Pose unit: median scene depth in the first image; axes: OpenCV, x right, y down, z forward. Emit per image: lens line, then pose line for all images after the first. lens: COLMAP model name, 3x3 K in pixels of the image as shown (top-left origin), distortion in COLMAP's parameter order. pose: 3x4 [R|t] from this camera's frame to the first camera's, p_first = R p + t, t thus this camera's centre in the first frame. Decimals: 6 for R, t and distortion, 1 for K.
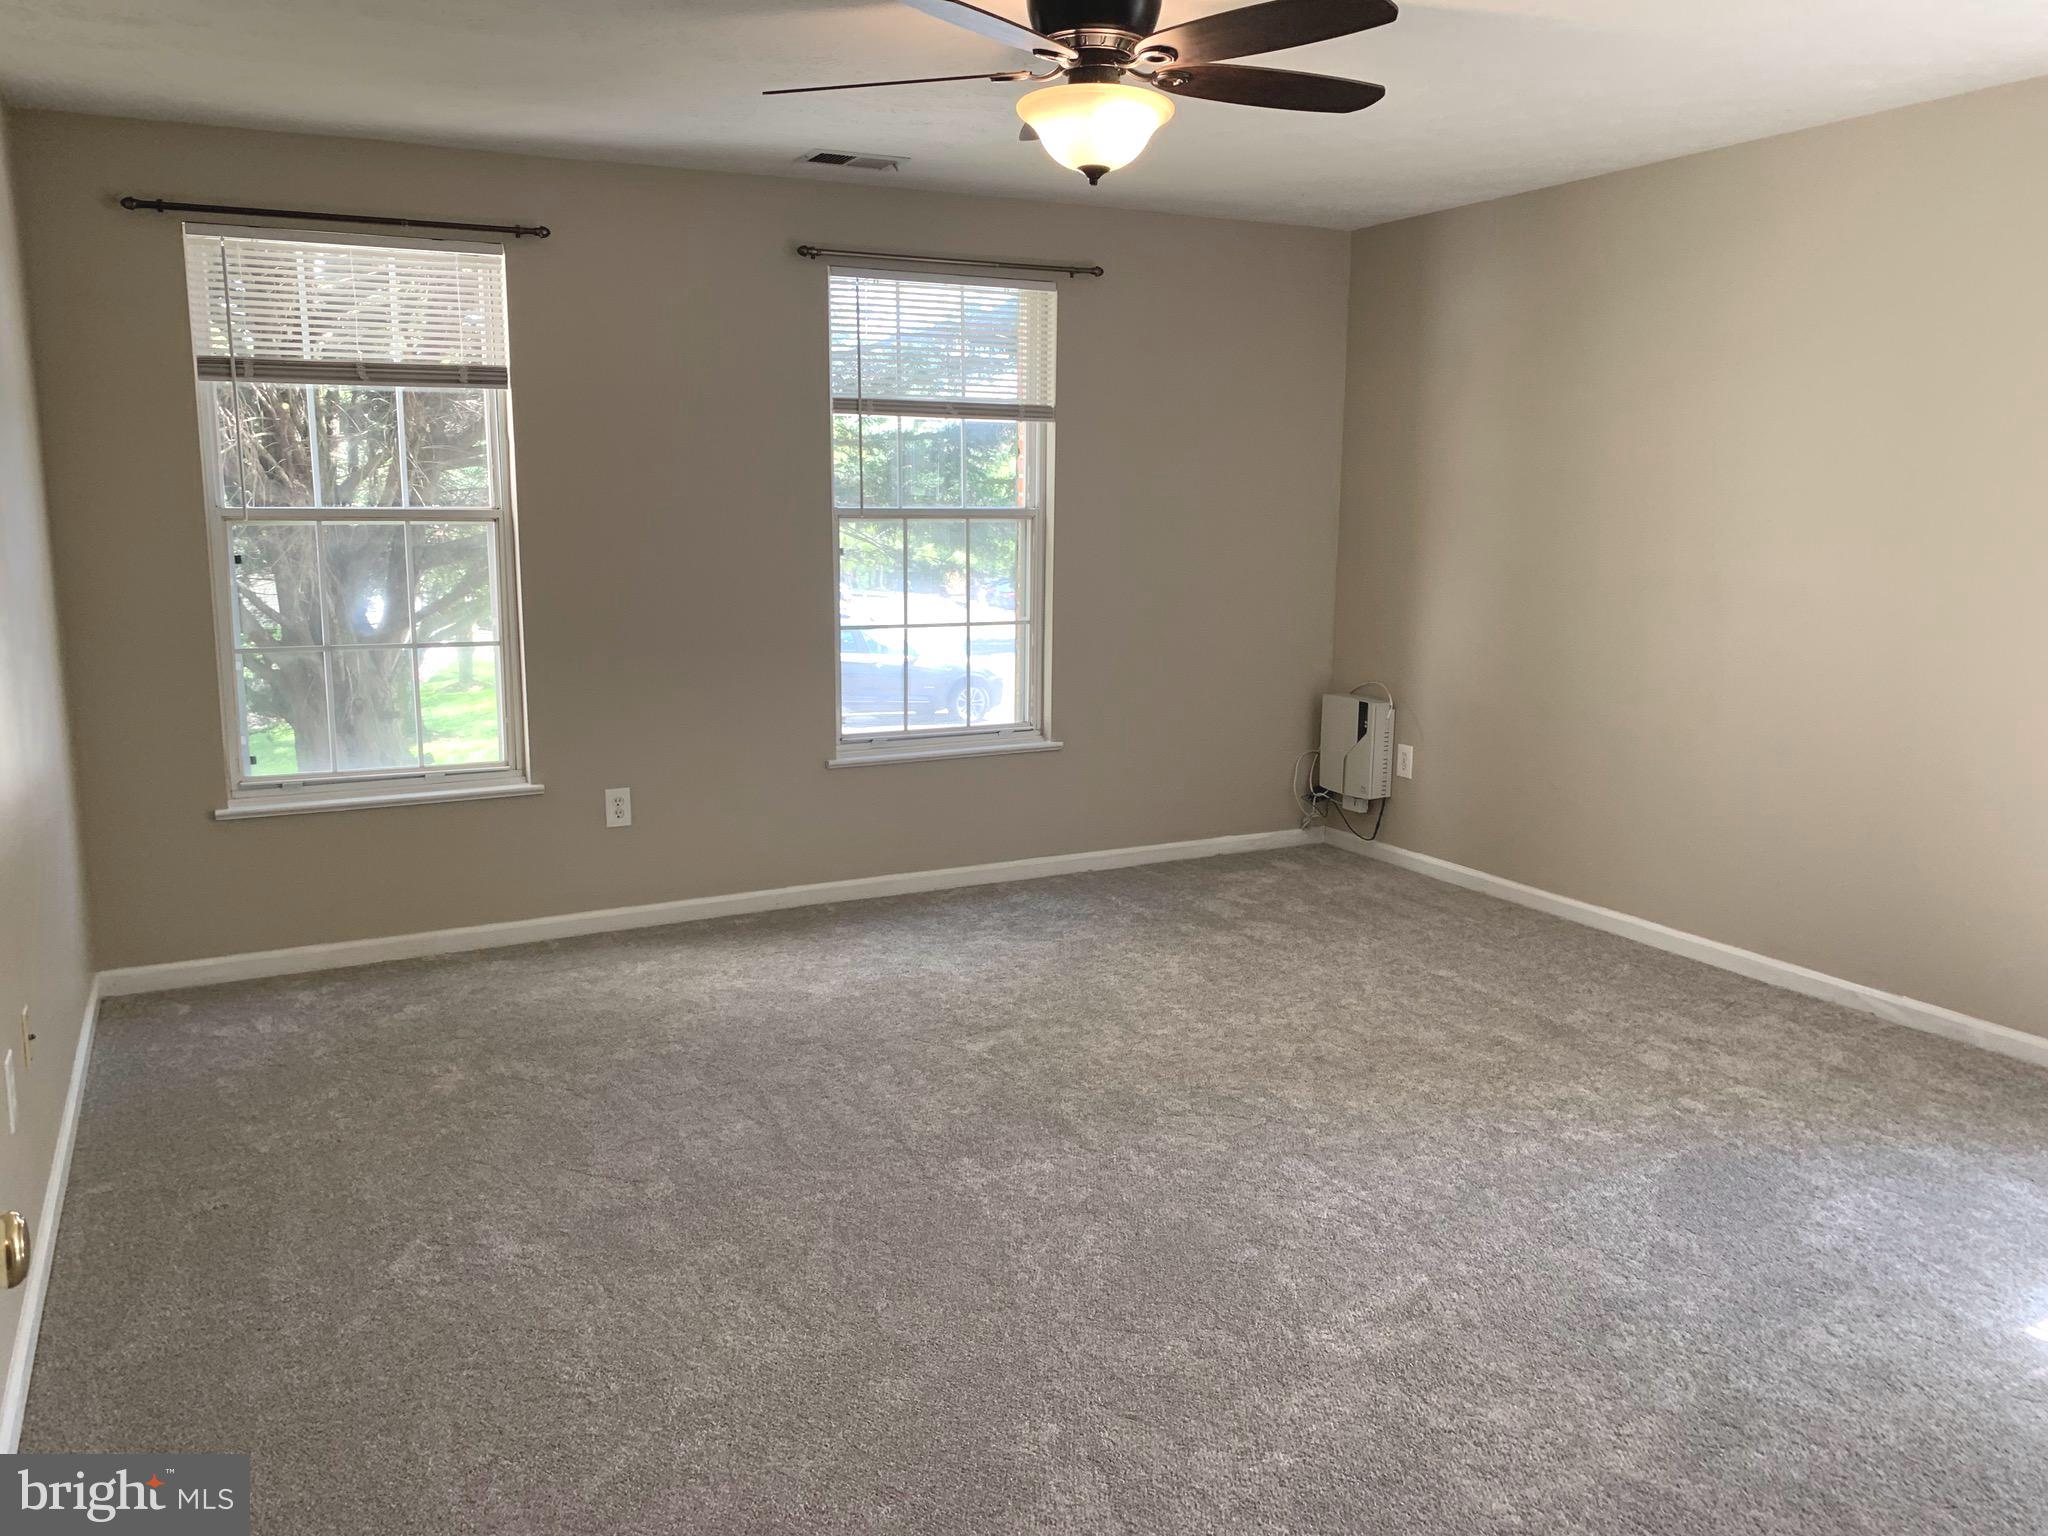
lens RADIAL K [[1576.6, 0, 1020.6], [0, 1576.6, 717.1], [0, 0, 1]] dist [0.025756, -0.039969]
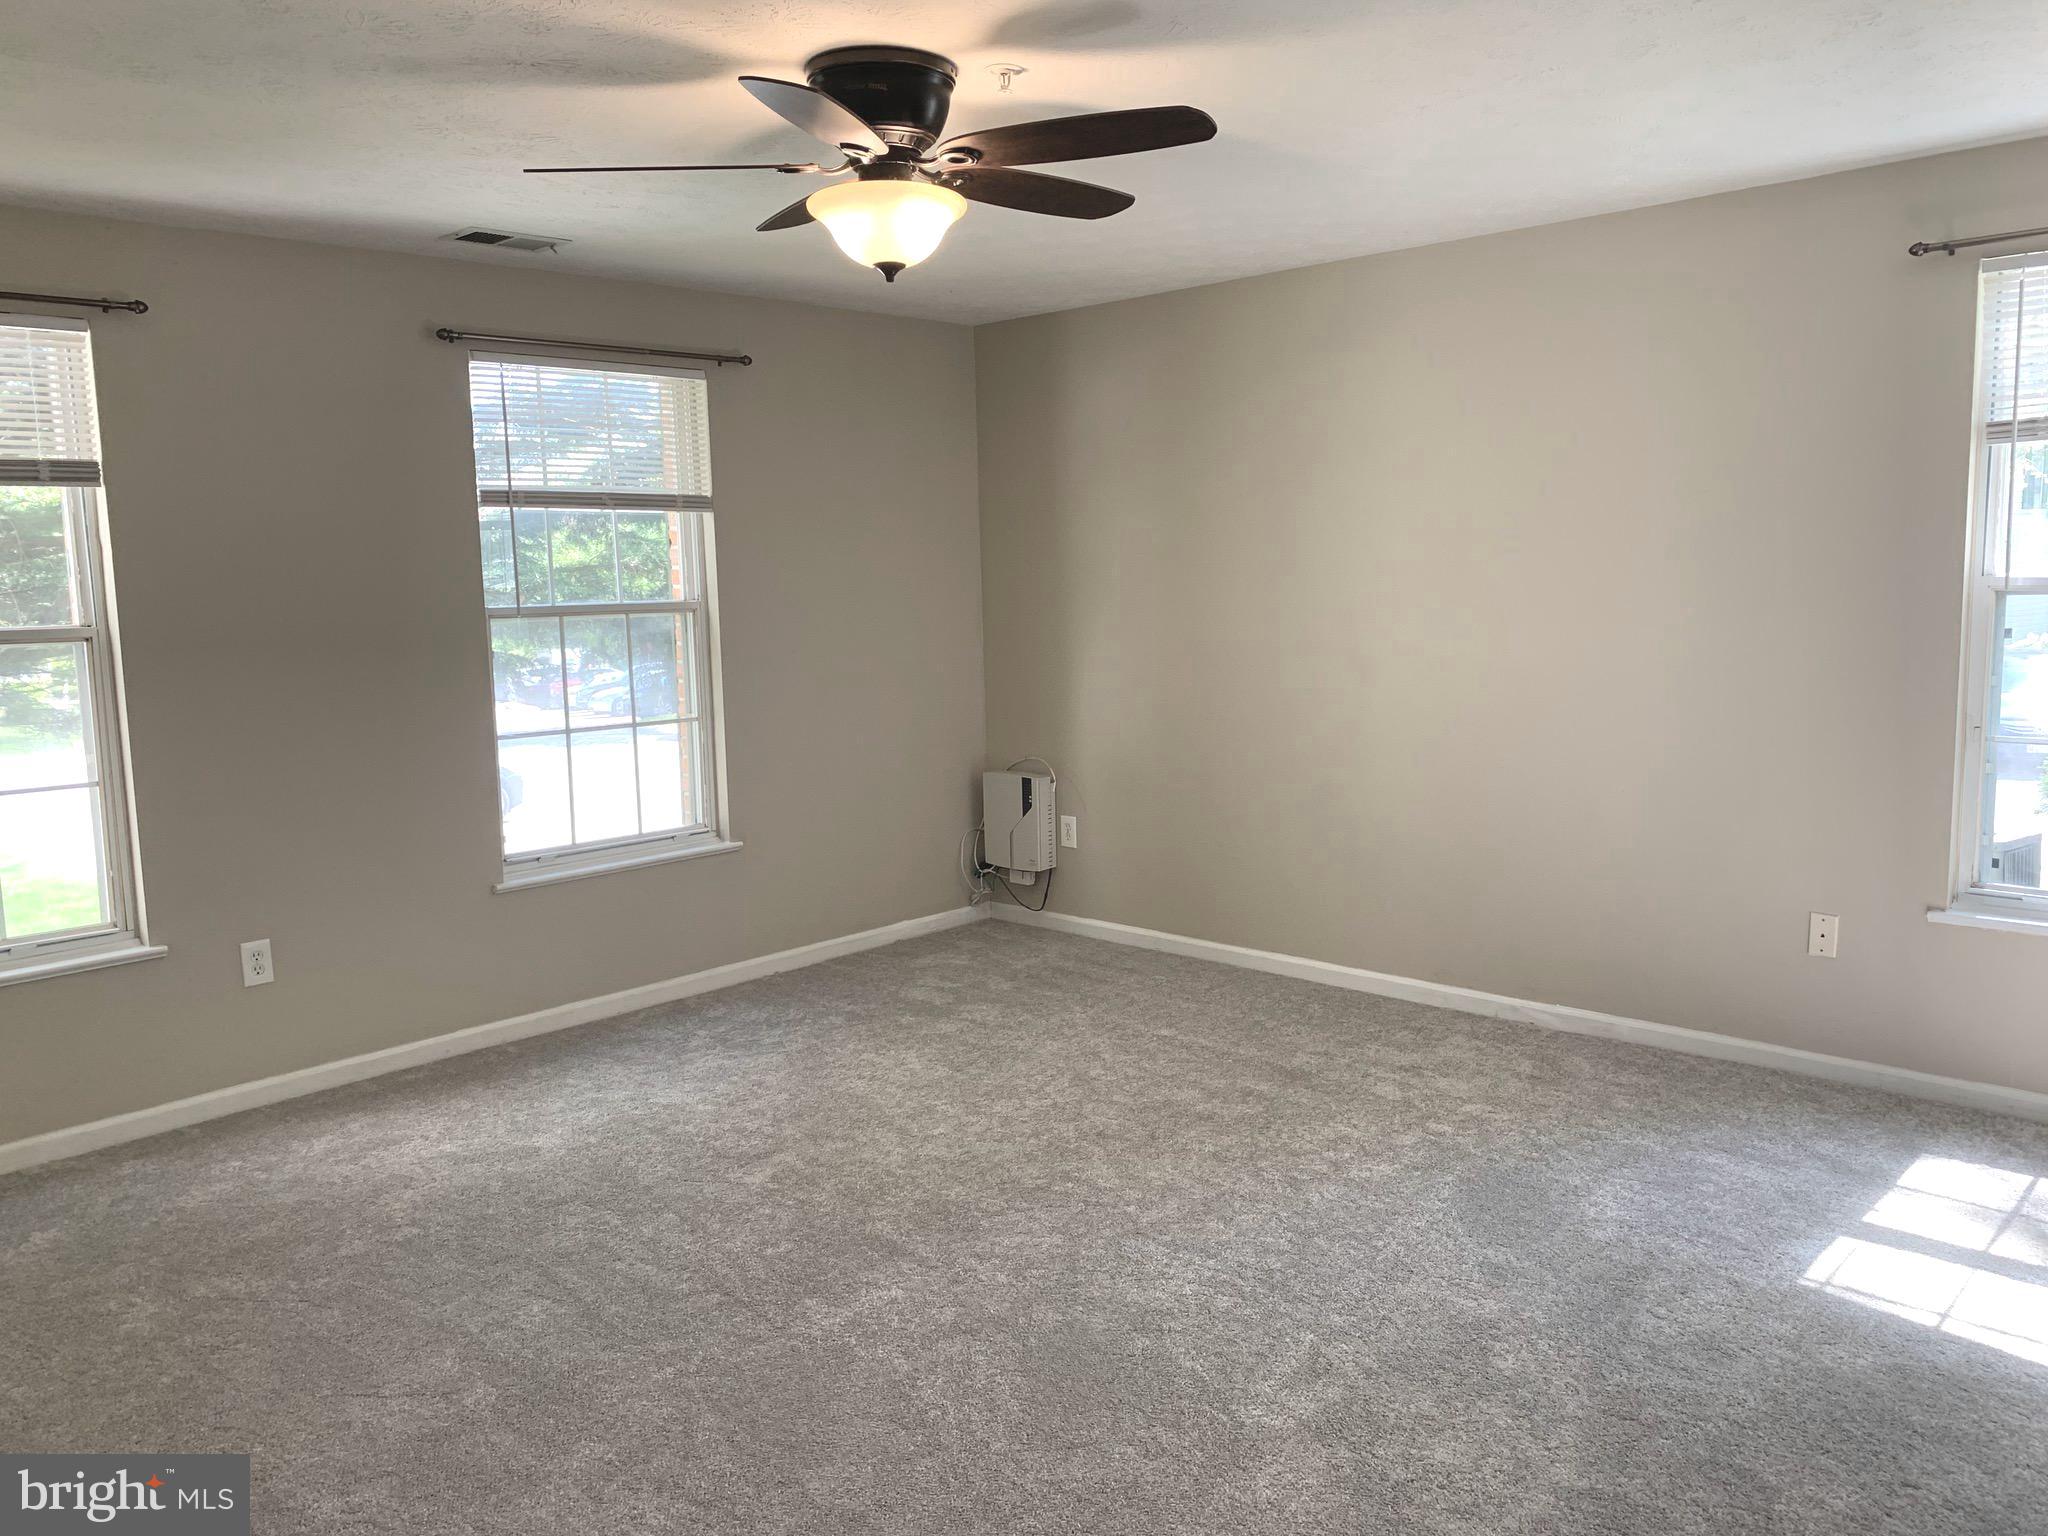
lens RADIAL K [[1576.6, 0, 1048.3], [0, 1576.6, 701.5], [0, 0, 1]] dist [0.025756, -0.039969]
pose [[0.942923, -0.056716, 0.328146, -0.139940], [0.076081, 0.996018, -0.046466, -0.013654], [-0.324204, 0.068780, 0.943484, 0.034940]]
